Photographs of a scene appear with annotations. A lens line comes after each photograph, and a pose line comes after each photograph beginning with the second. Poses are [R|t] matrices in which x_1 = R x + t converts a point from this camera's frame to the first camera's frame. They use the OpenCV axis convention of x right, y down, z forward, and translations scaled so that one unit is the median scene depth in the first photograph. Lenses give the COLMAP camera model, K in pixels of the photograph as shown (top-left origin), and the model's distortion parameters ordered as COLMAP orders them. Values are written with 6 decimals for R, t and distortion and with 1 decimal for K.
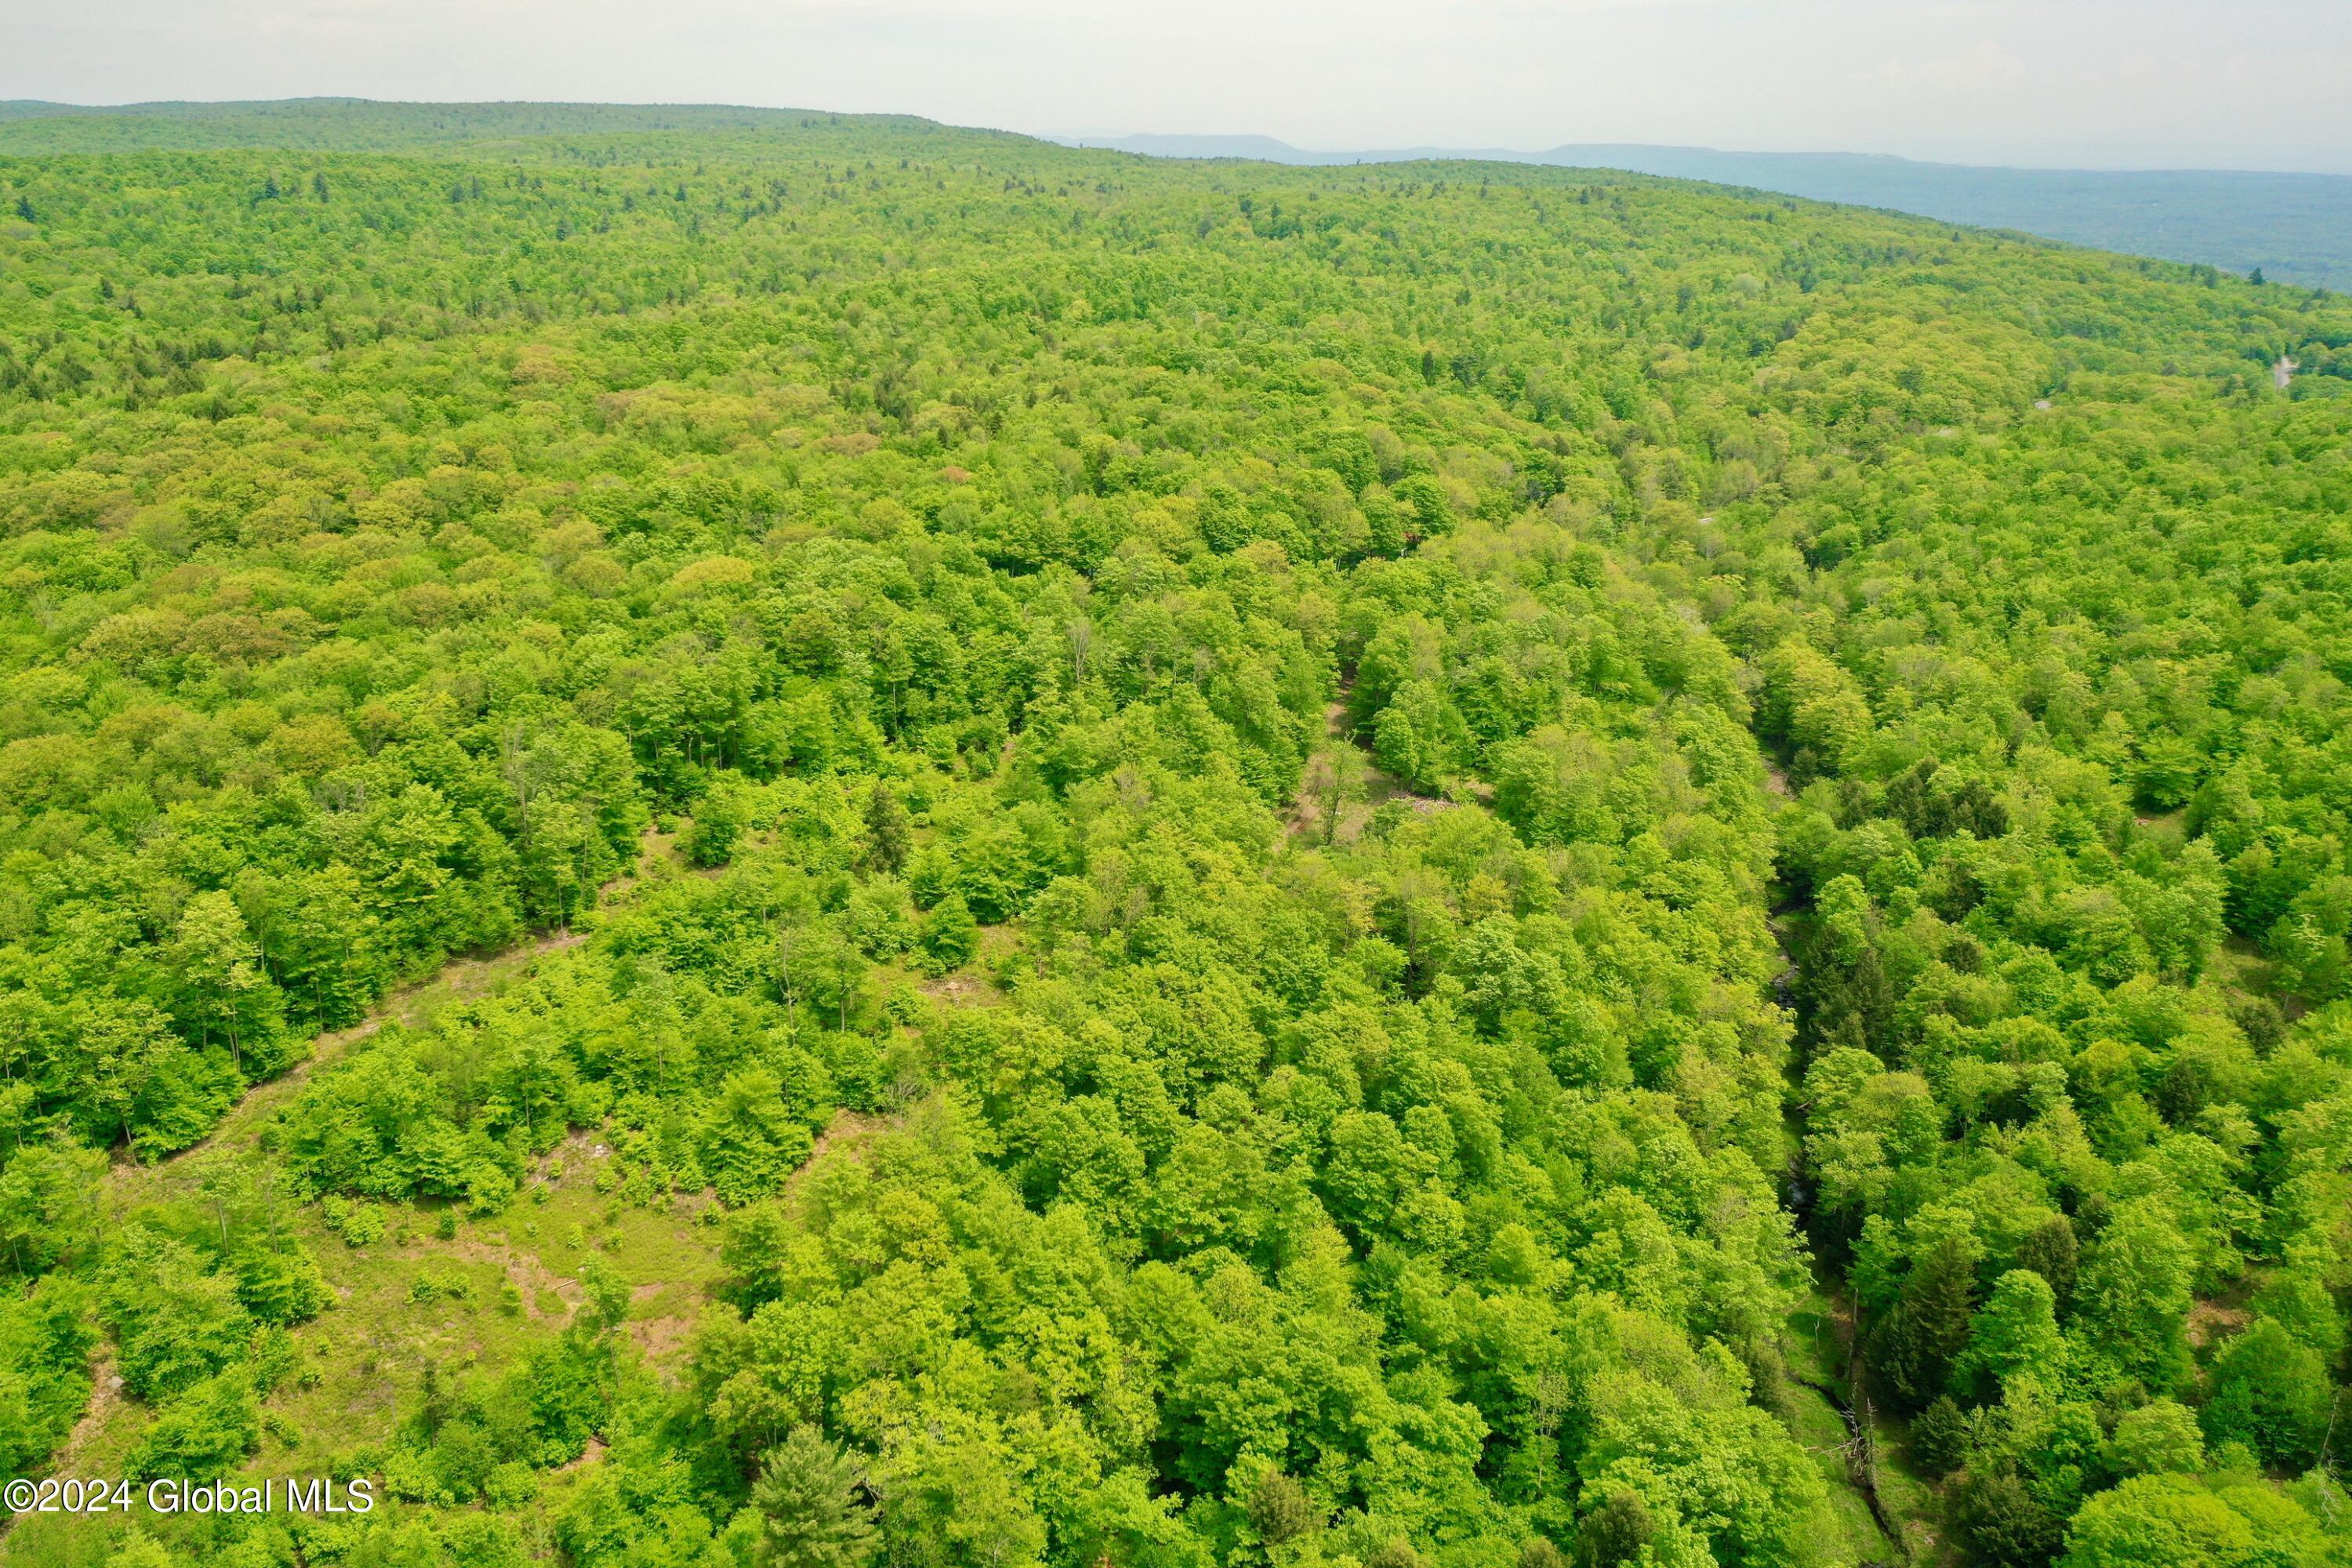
lens RADIAL K [[1857.4, 0, 1174.7], [0, 1857.4, 781.4], [0, 0, 1]] dist [0.011948, 0.000113]
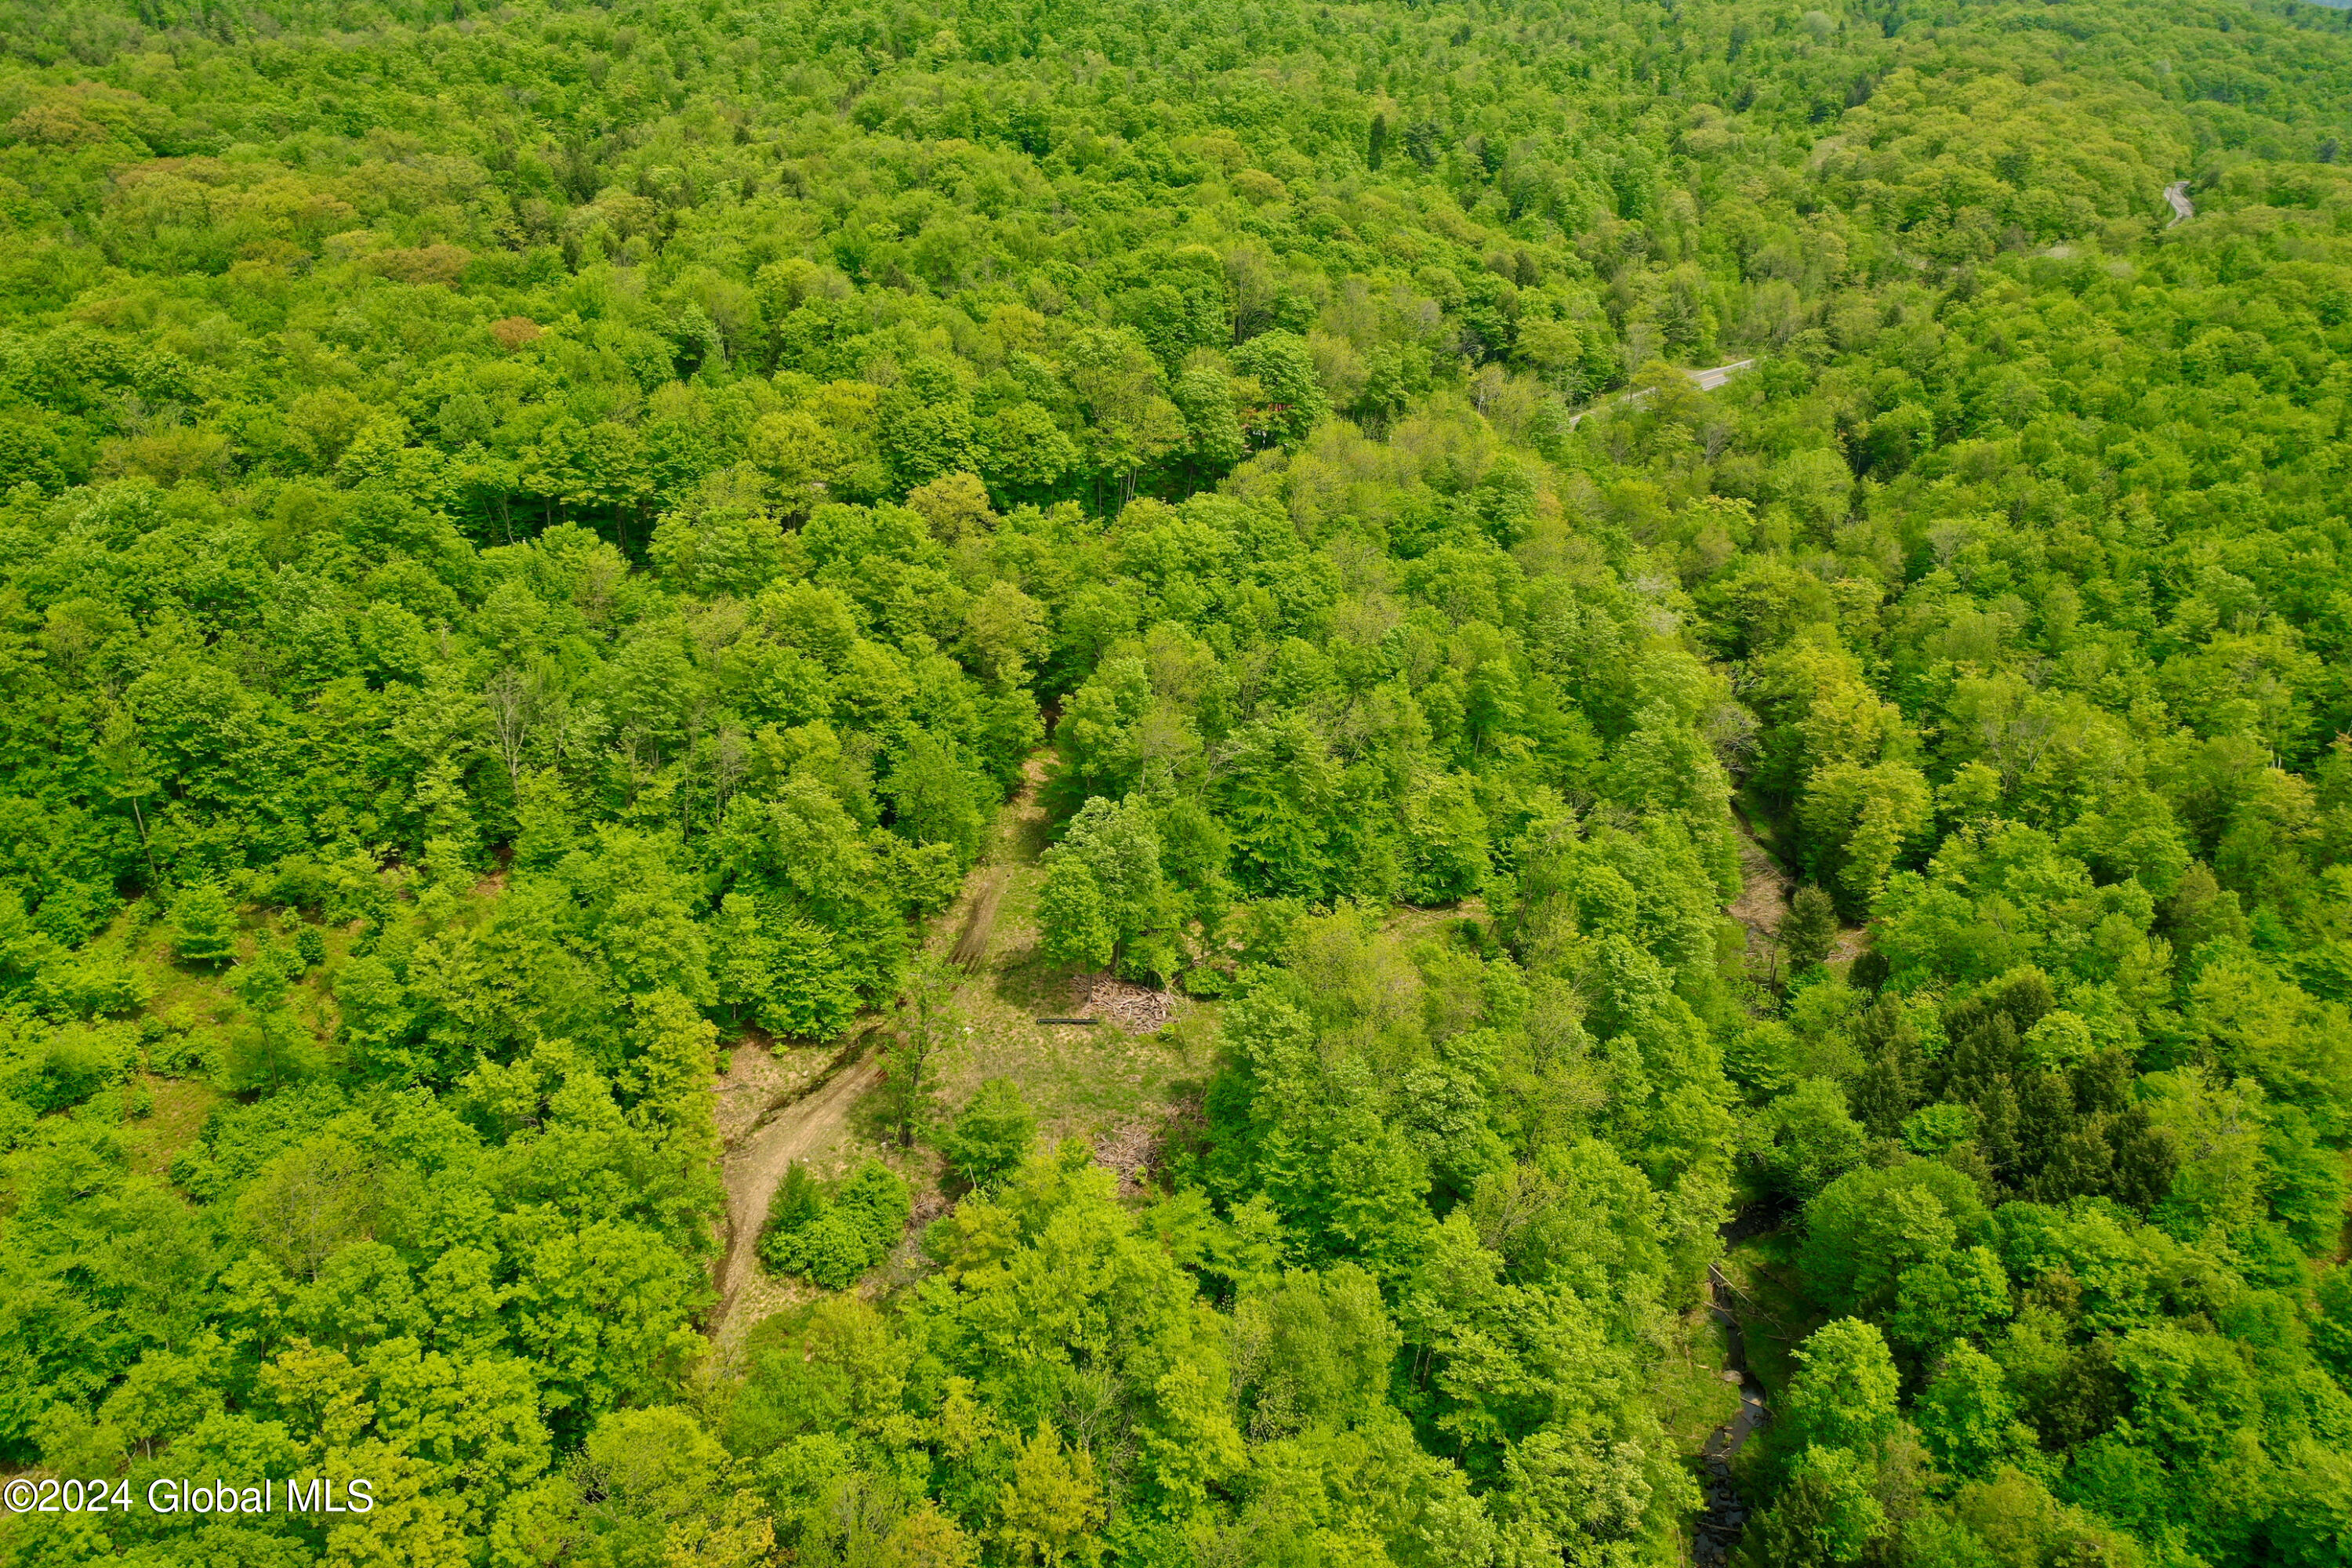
lens RADIAL K [[1860.4, 0, 1174.3], [0, 1860.4, 780.2], [0, 0, 1]] dist [0.011584, 0.002213]
pose [[0.999409, 0.031089, -0.014673, 0.155151], [-0.028821, 0.990378, 0.135352, -0.134923], [0.018740, -0.134849, 0.990689, 0.446116]]
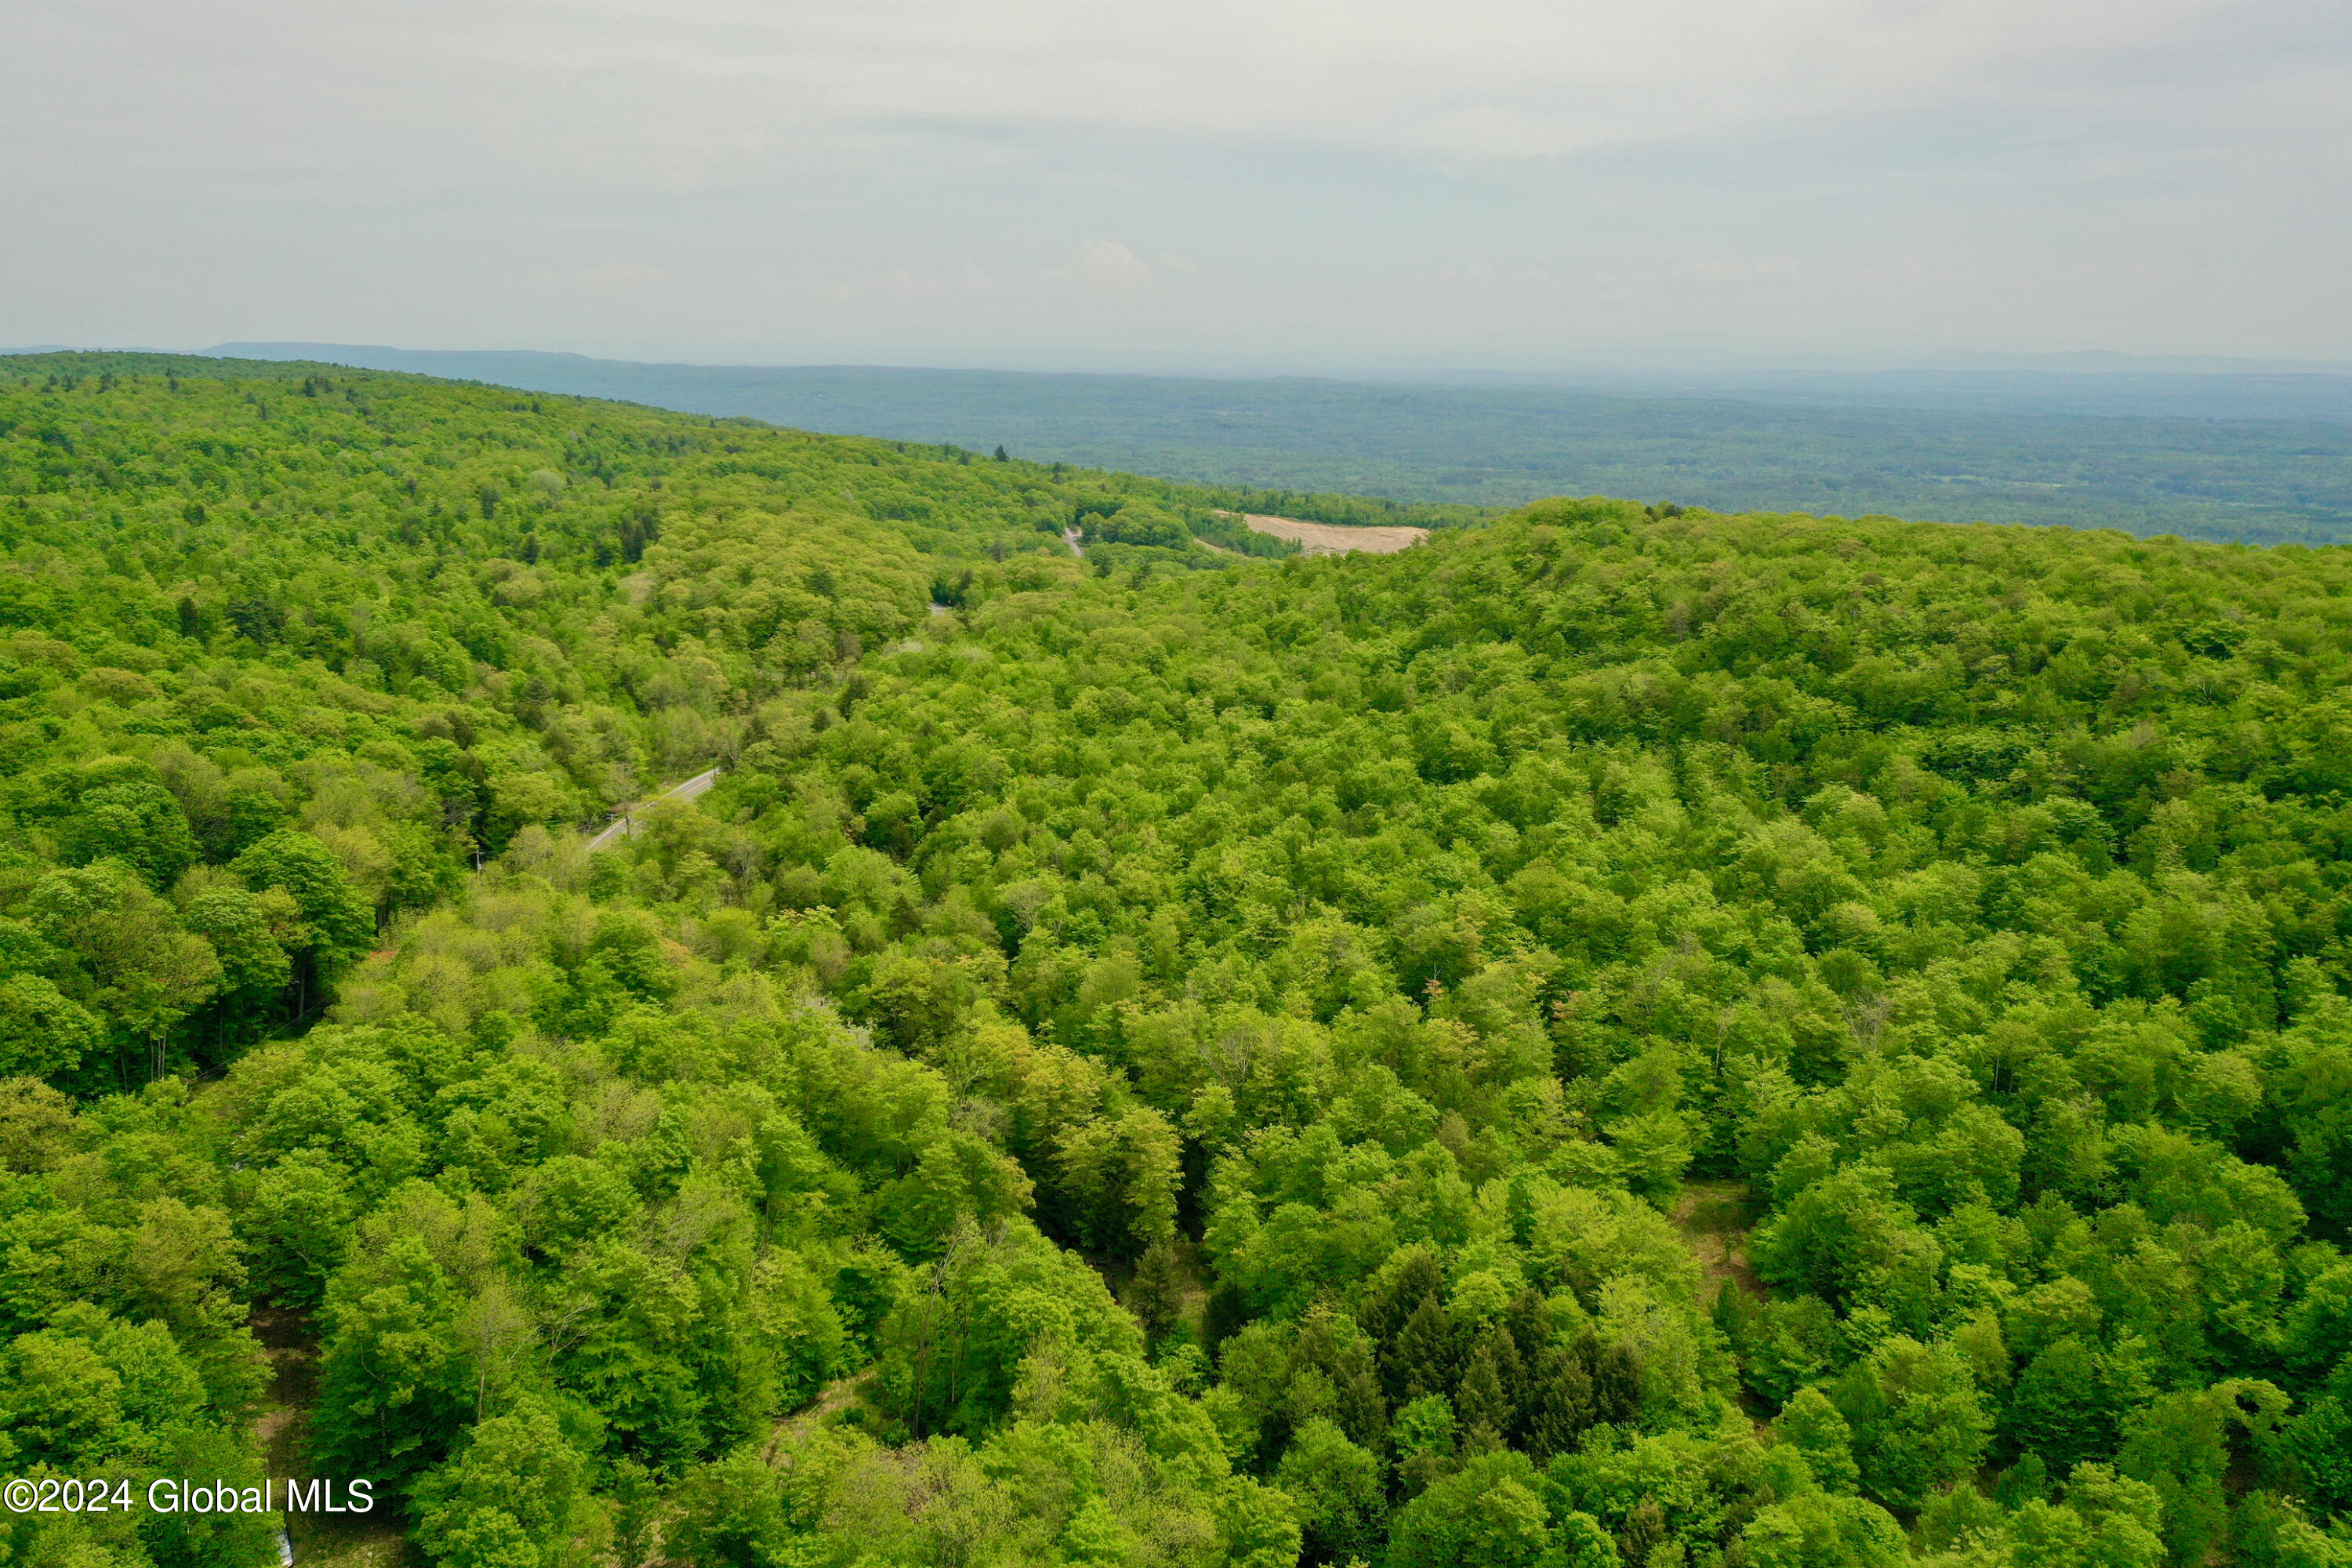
lens RADIAL K [[1860.4, 0, 1174.3], [0, 1860.4, 780.2], [0, 0, 1]] dist [0.011584, 0.002213]
pose [[0.791686, -0.141877, 0.594225, 0.014916], [0.200318, 0.979172, -0.033097, -0.152246], [-0.577153, 0.145236, 0.803617, 0.537991]]
